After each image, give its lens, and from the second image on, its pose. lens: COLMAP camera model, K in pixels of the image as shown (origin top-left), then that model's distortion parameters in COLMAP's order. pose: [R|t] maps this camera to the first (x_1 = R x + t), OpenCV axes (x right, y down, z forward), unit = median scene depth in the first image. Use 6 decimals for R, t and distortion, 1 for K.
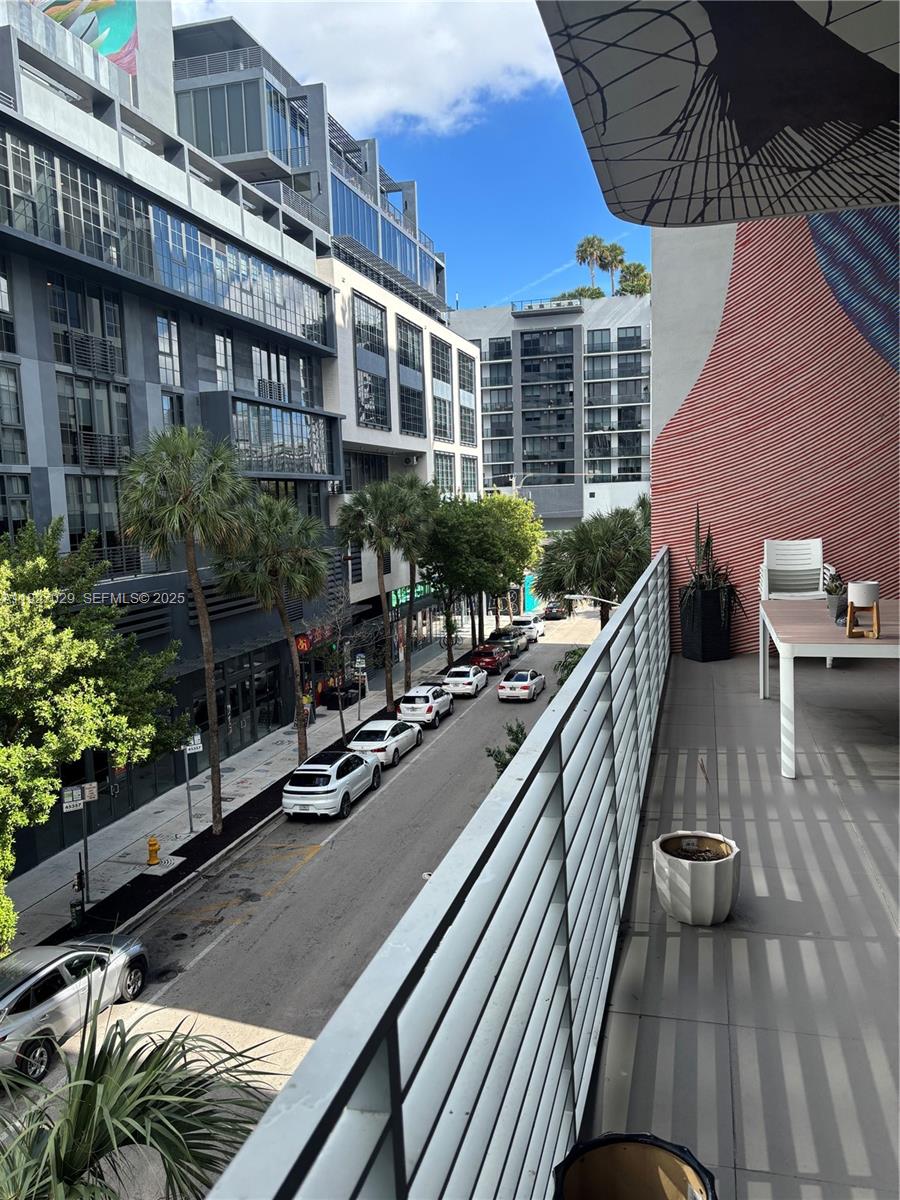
lens RADIAL K [[916.5, 0, 450.7], [0, 916.5, 600.5], [0, 0, 1]] dist [0.000951, 0.000118]
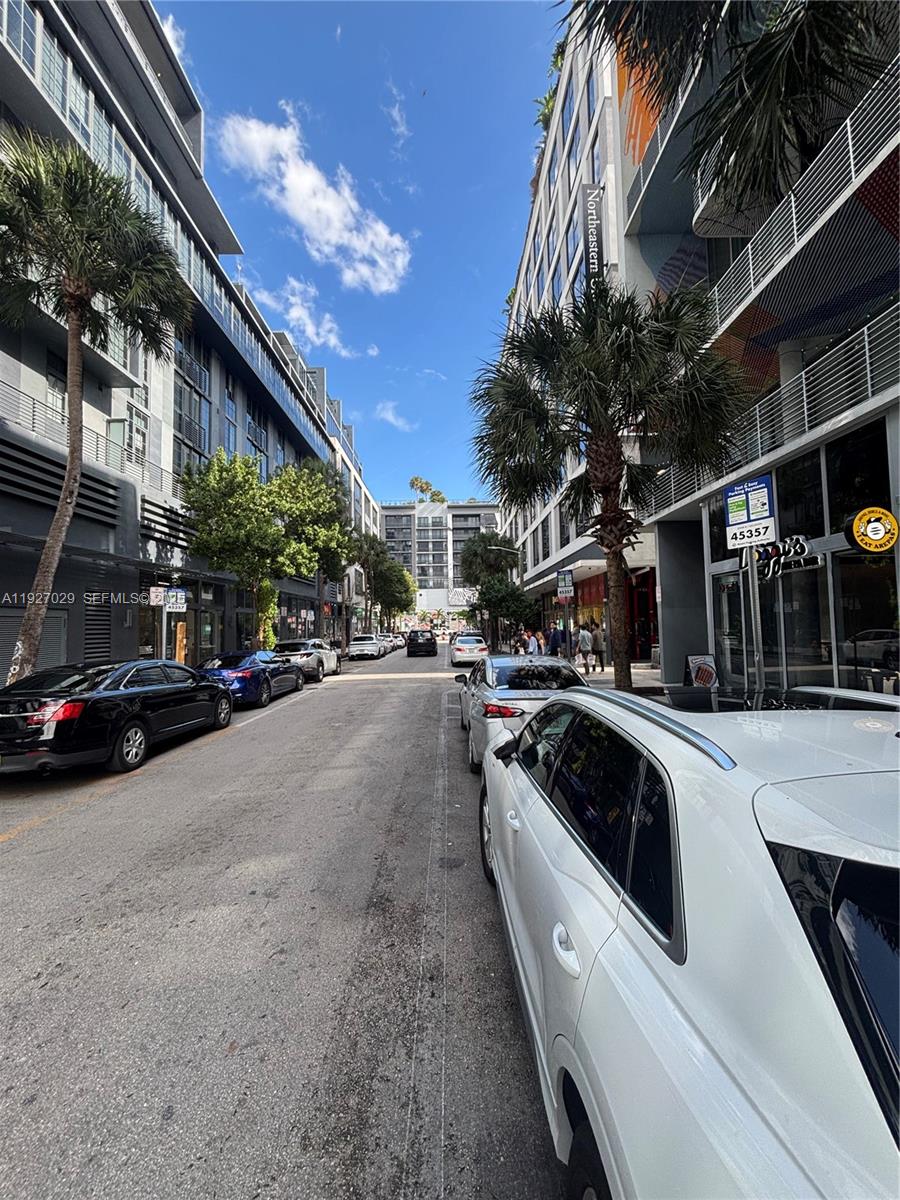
lens RADIAL K [[483.5, 0, 449.7], [0, 483.5, 600.1], [0, 0, 1]] dist [-0.000009, 0.000000]
pose [[0.963906, 0.028828, 0.264679, -0.064653], [0.016152, 0.985959, -0.166207, 0.073556], [-0.265754, 0.164483, 0.949905, -0.026019]]
